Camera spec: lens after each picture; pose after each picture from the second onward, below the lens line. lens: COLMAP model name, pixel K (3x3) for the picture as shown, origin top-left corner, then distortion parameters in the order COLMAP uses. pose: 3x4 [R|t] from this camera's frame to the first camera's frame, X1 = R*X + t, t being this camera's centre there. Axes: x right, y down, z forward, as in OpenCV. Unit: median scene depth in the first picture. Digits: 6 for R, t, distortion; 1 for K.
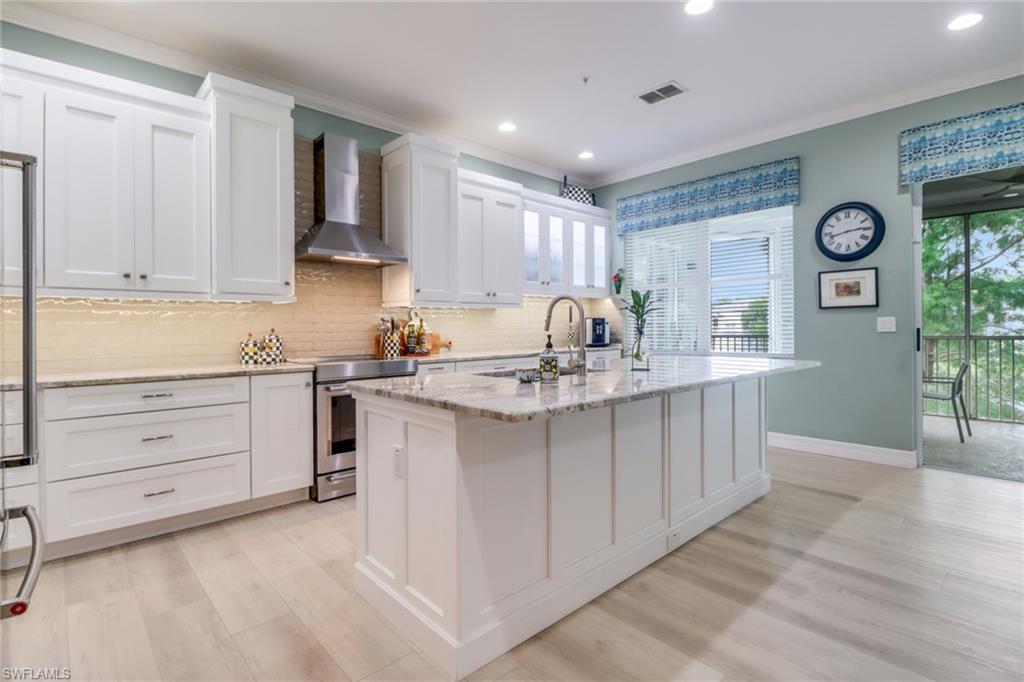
lens RADIAL K [[490.3, 0, 510.6], [0, 490.3, 328.3], [0, 0, 1]] dist [-0.000174, -0.012009]
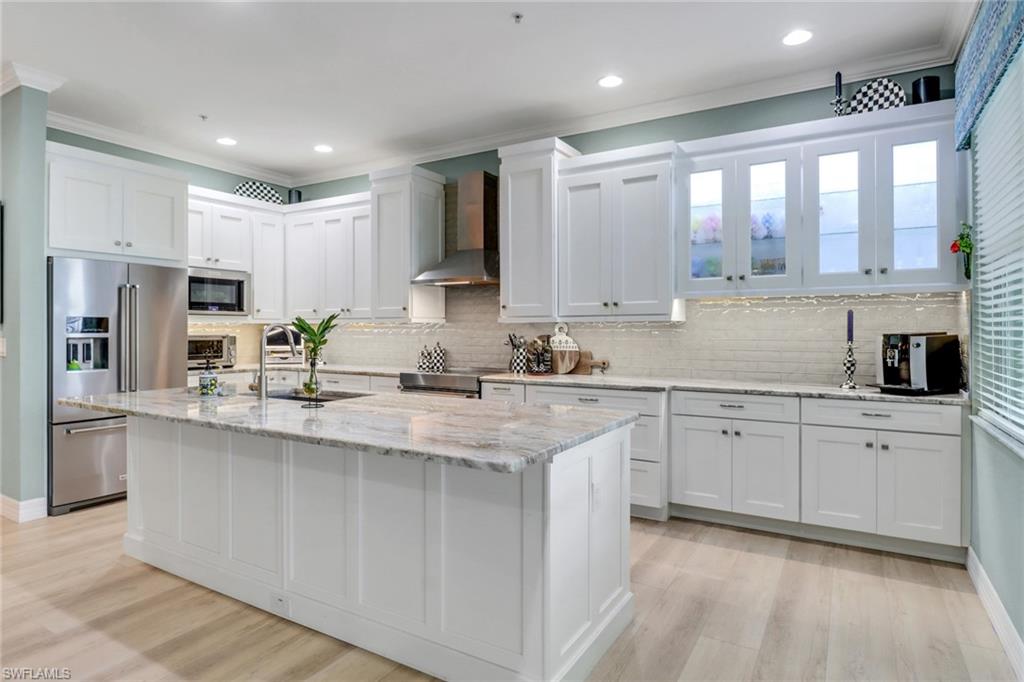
lens RADIAL K [[563.9, 0, 515.0], [0, 563.9, 326.3], [0, 0, 1]] dist [-0.007109, -0.002846]
pose [[0.298214, 0.005851, -0.954481, 0.815916], [-0.005503, 0.999975, 0.004411, -0.039902], [0.954483, 0.003937, 0.298239, 0.637521]]
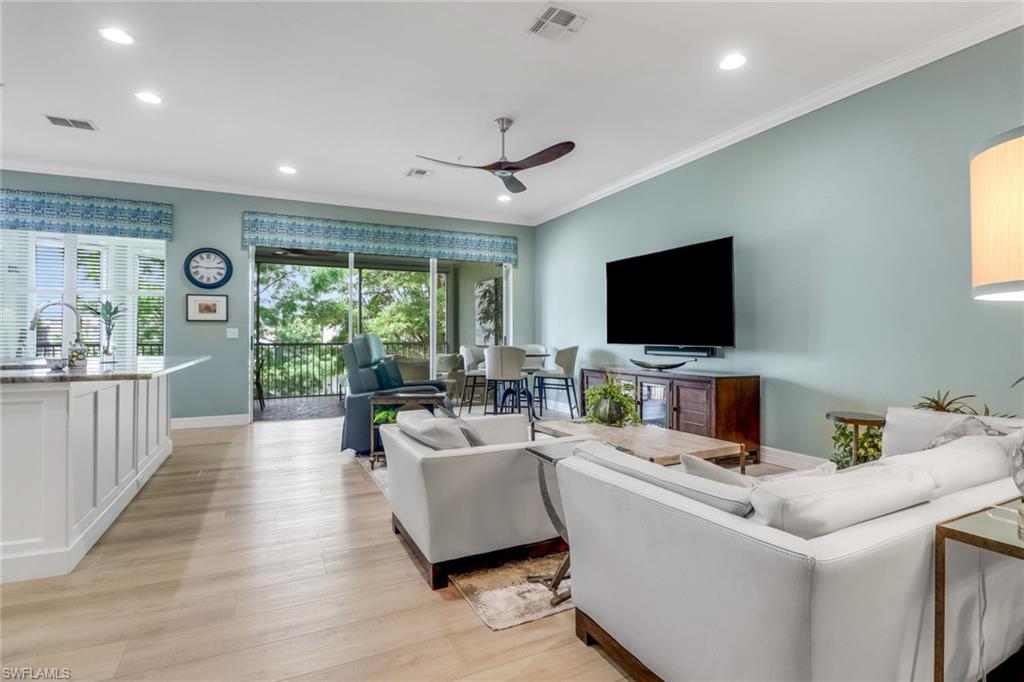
lens RADIAL K [[480.5, 0, 512.0], [0, 480.5, 330.7], [0, 0, 1]] dist [0.002649, -0.011146]
pose [[0.267792, 0.022805, 0.963207, -0.416925], [0.002170, 0.999703, -0.024272, 0.020958], [-0.963474, 0.008590, 0.267663, -0.228492]]
